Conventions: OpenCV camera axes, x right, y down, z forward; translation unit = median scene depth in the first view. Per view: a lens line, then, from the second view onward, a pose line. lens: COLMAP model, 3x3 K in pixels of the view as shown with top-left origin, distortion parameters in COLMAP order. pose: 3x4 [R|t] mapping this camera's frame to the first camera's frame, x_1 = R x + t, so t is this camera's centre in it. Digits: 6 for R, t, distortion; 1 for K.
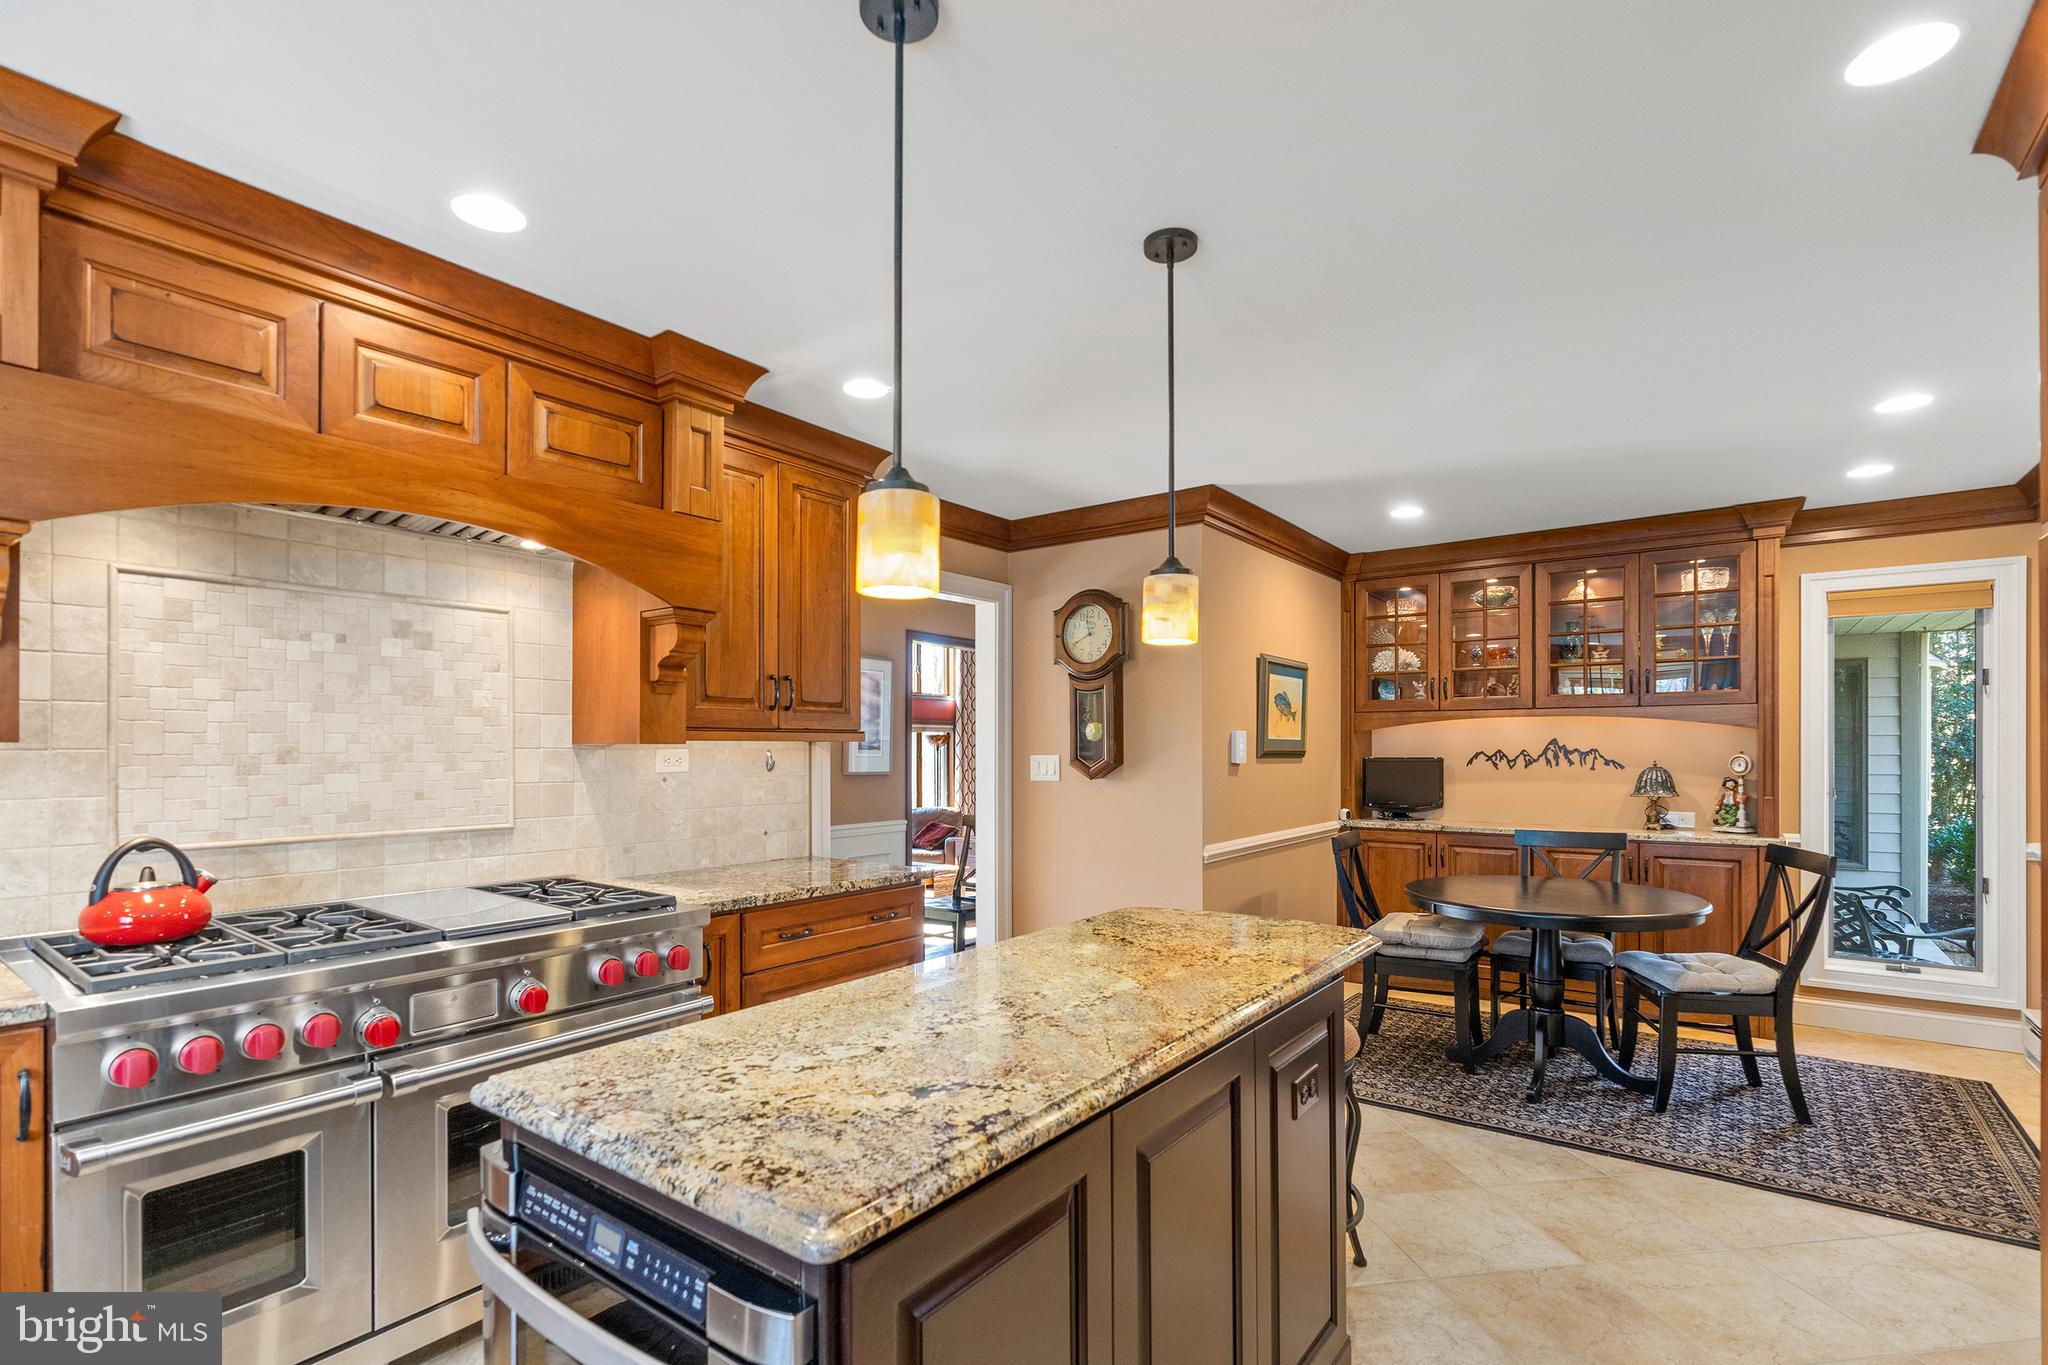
lens RADIAL K [[923.6, 0, 1003.7], [0, 923.6, 748.9], [0, 0, 1]] dist [-0.011760, 0.003642]
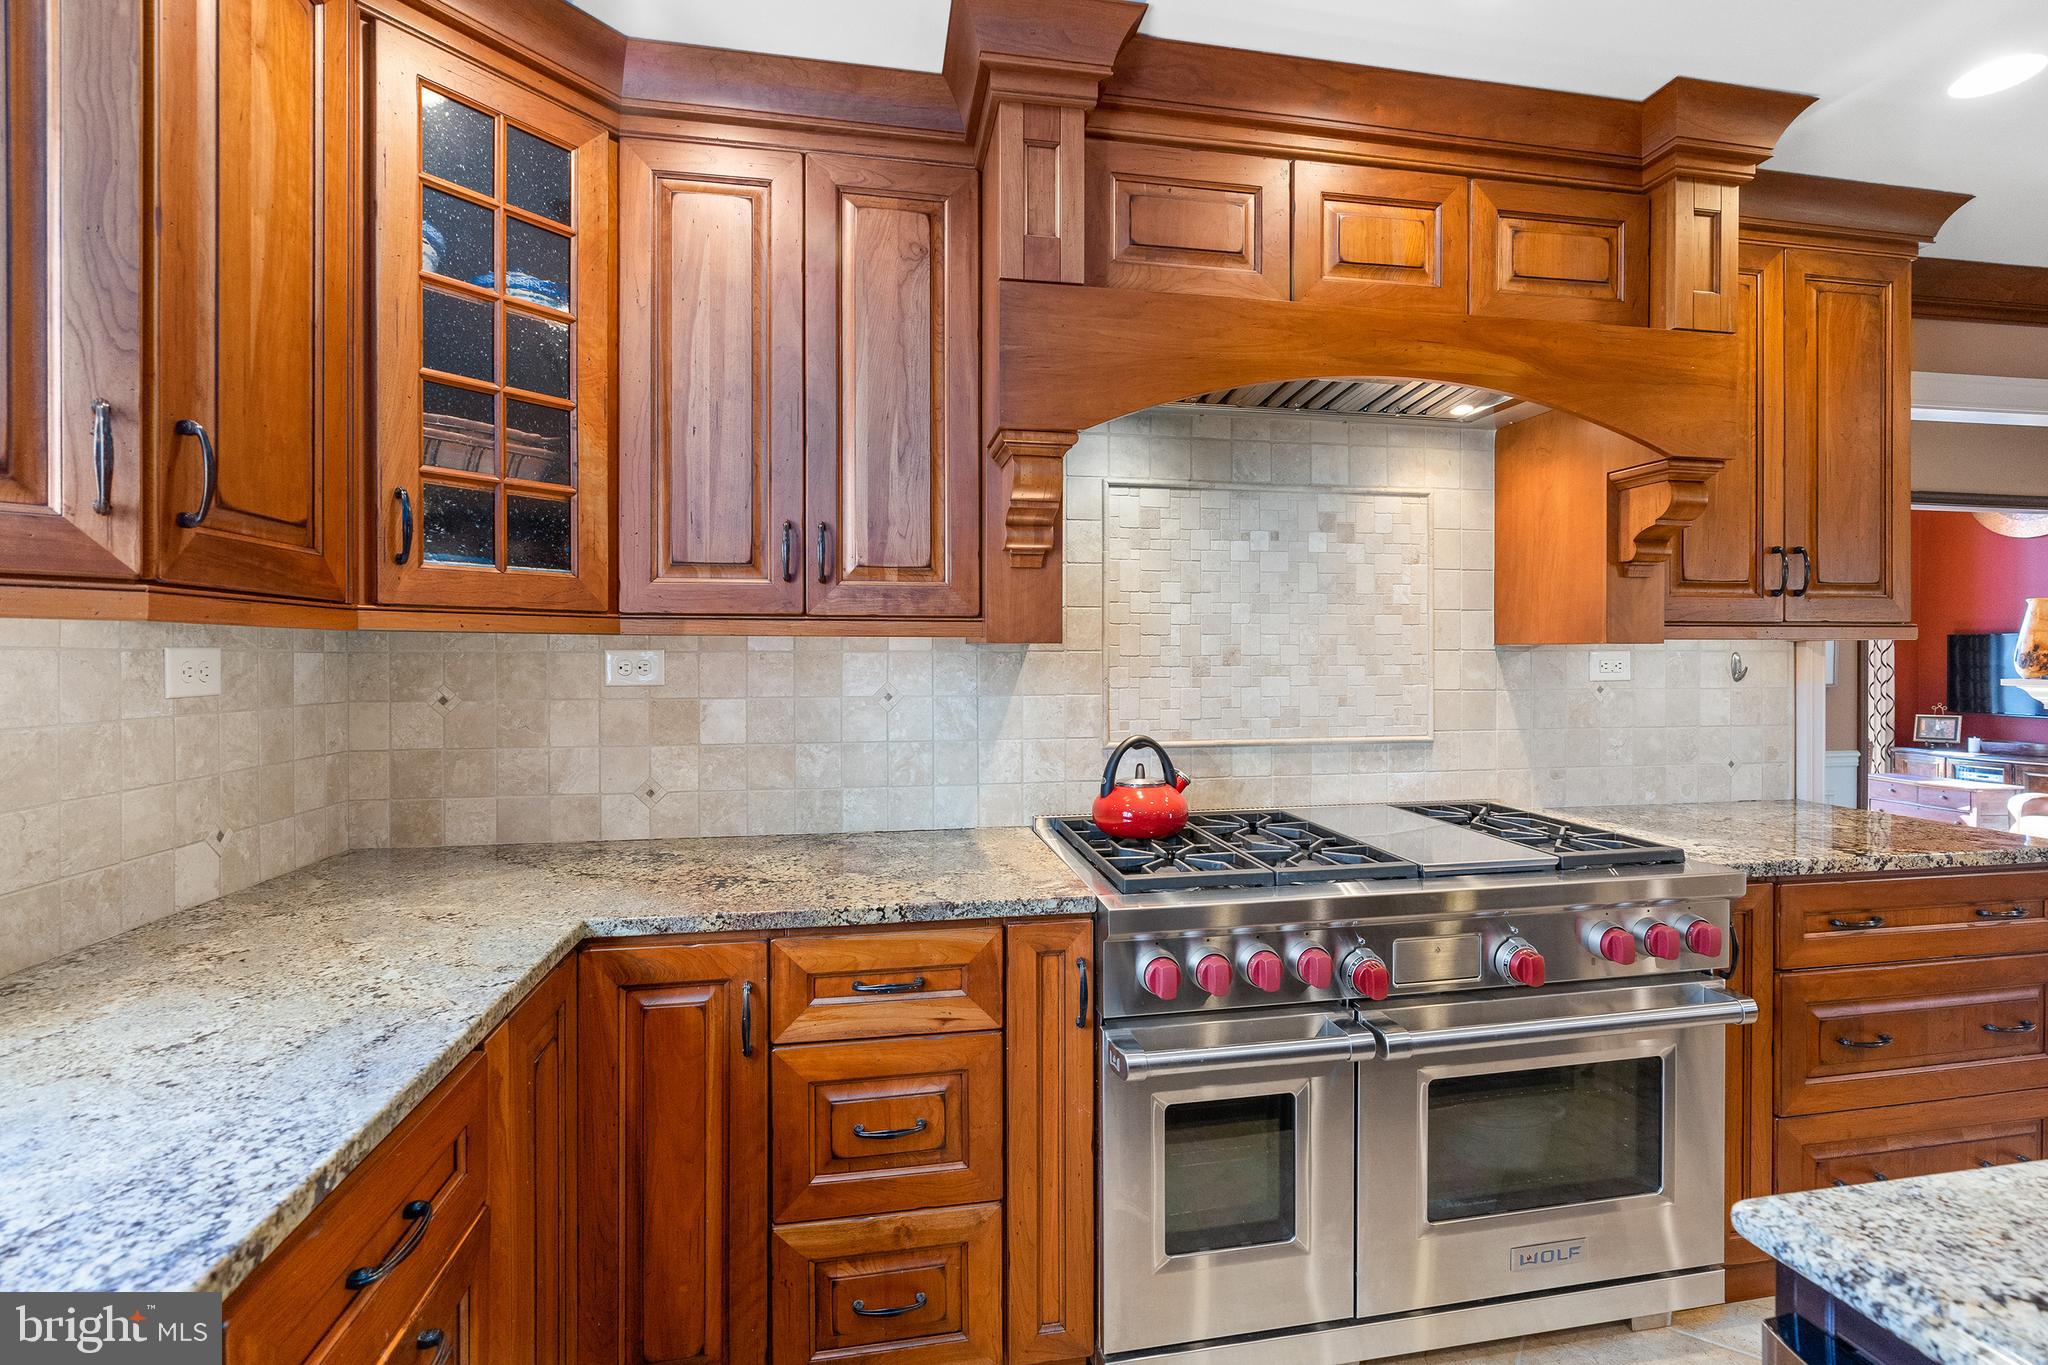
lens RADIAL K [[923.6, 0, 1066.8], [0, 923.6, 659.3], [0, 0, 1]] dist [-0.011760, 0.003642]
pose [[0.751446, 0.001968, -0.659791, -0.302557], [0.000325, 0.999994, 0.003354, 0.007152], [0.659794, -0.002735, 0.751441, 0.158511]]
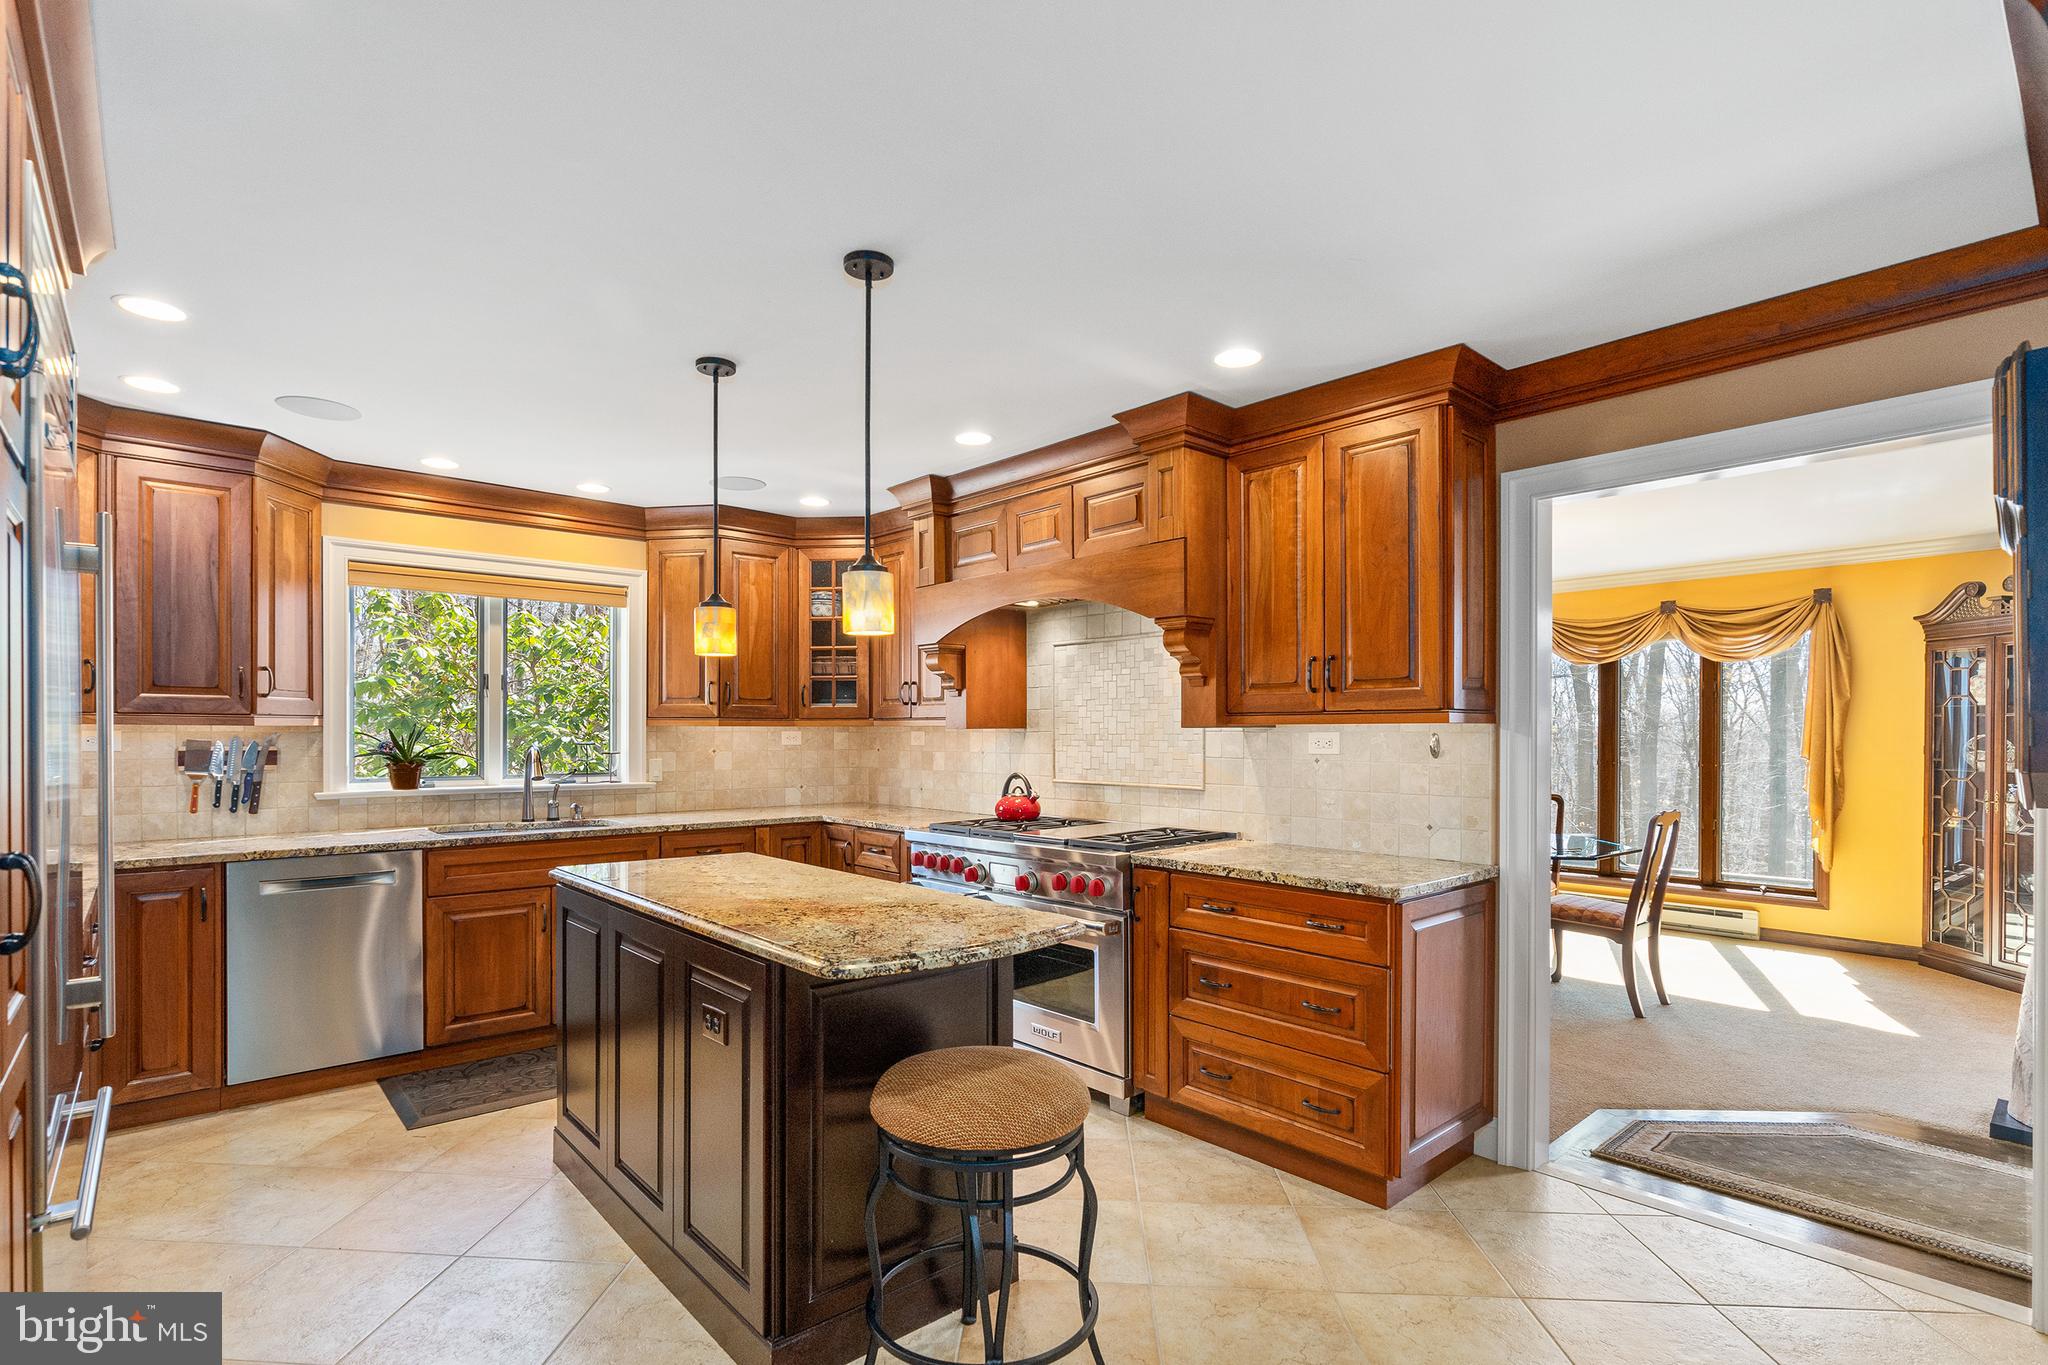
lens RADIAL K [[923.6, 0, 1017.0], [0, 923.6, 734.7], [0, 0, 1]] dist [-0.011760, 0.003642]
pose [[-0.153347, 0.003361, -0.988167, 1.190941], [-0.001792, 0.999992, 0.003680, -0.000255], [0.988171, 0.002335, -0.153340, 1.308997]]
